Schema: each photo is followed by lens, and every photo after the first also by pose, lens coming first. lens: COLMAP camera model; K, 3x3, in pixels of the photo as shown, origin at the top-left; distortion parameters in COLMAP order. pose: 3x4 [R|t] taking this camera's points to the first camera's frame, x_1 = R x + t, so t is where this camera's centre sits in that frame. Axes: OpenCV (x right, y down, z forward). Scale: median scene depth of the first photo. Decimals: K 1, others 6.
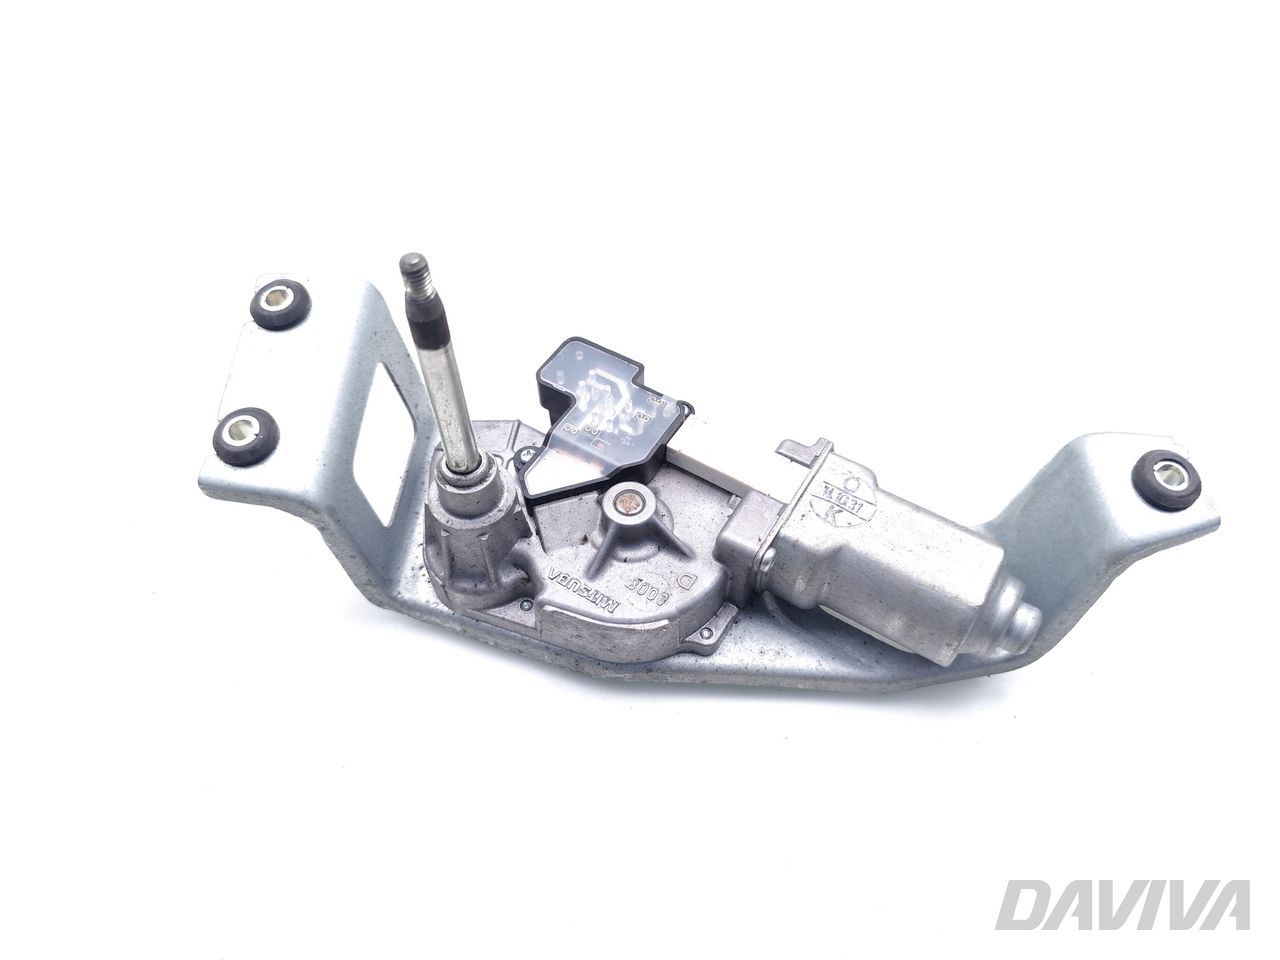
lens RADIAL K [[894.7, 0, 642.9], [0, 894.7, 481.0], [0, 0, 1]] dist [0.006442, -0.000060]
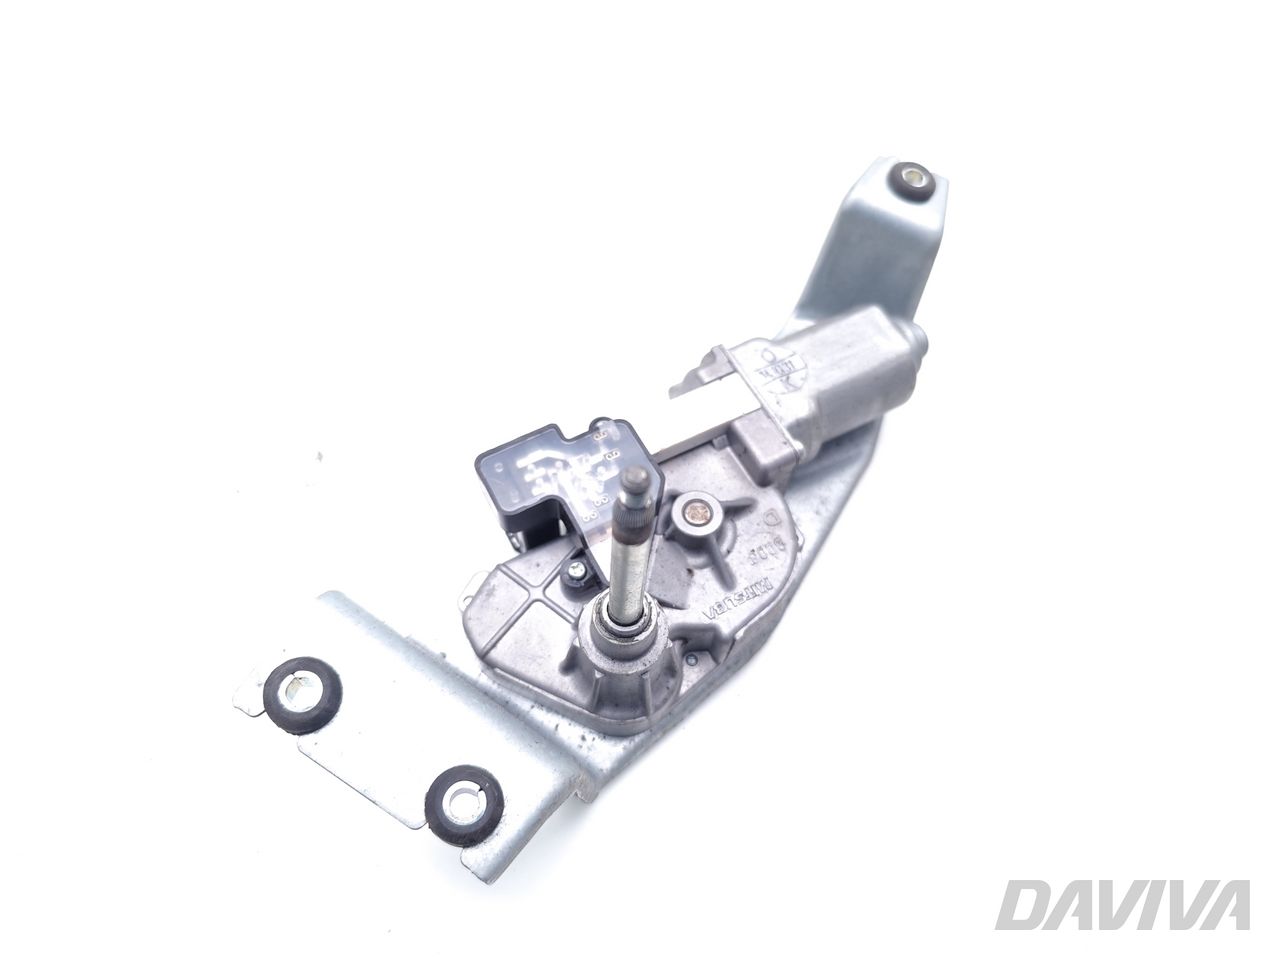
lens RADIAL K [[894.7, 0, 645.6], [0, 894.7, 481.8], [0, 0, 1]] dist [0.006442, -0.000060]
pose [[0.492084, -0.746314, 0.448183, -0.476993], [0.670195, 0.653345, 0.352107, -0.400374], [-0.555601, 0.127104, 0.821676, 0.175783]]
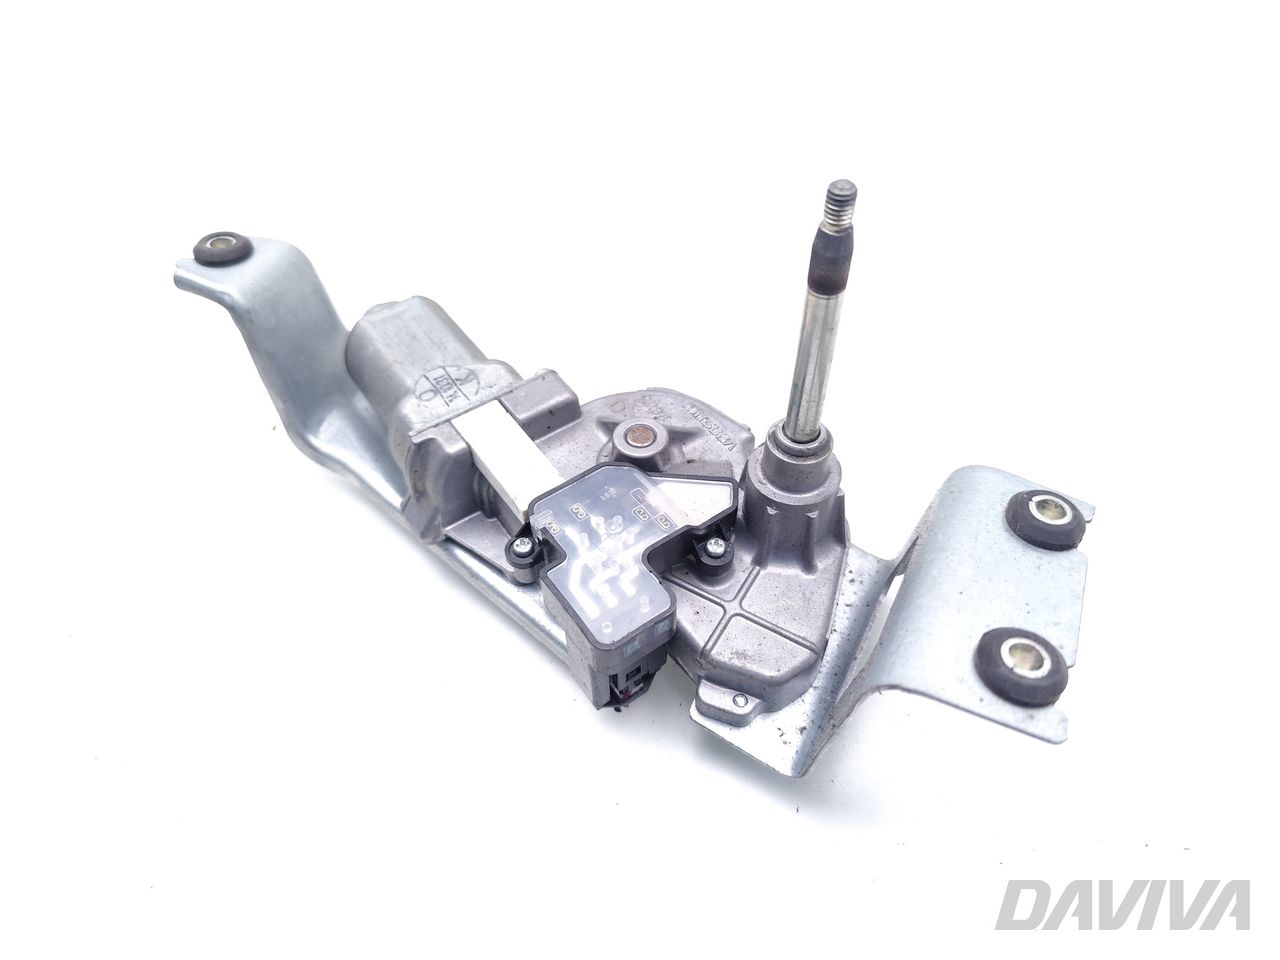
lens RADIAL K [[894.7, 0, 649.0], [0, 894.7, 485.3], [0, 0, 1]] dist [0.006442, -0.000060]
pose [[-0.921960, -0.289909, 0.256792, -0.287946], [0.315225, -0.176531, 0.932454, -0.884470], [-0.224995, 0.940632, 0.254141, 0.791895]]
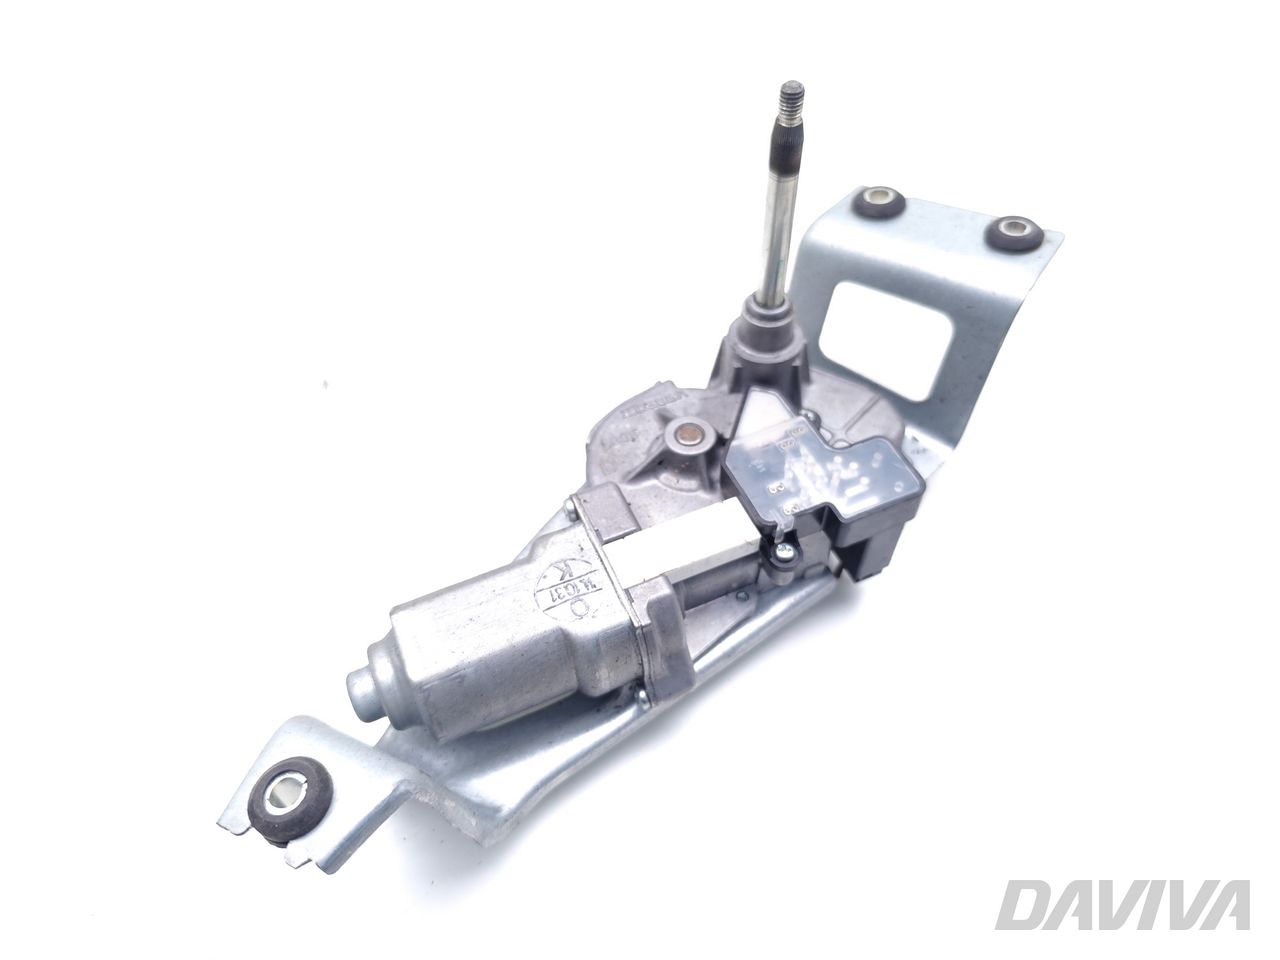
lens RADIAL K [[894.7, 0, 640.7], [0, 894.7, 480.3], [0, 0, 1]] dist [0.006442, -0.000060]
pose [[-0.564521, 0.657512, -0.498993, 0.566153], [-0.646838, 0.023143, 0.762276, -0.724390], [0.512754, 0.753088, 0.412240, 0.575183]]
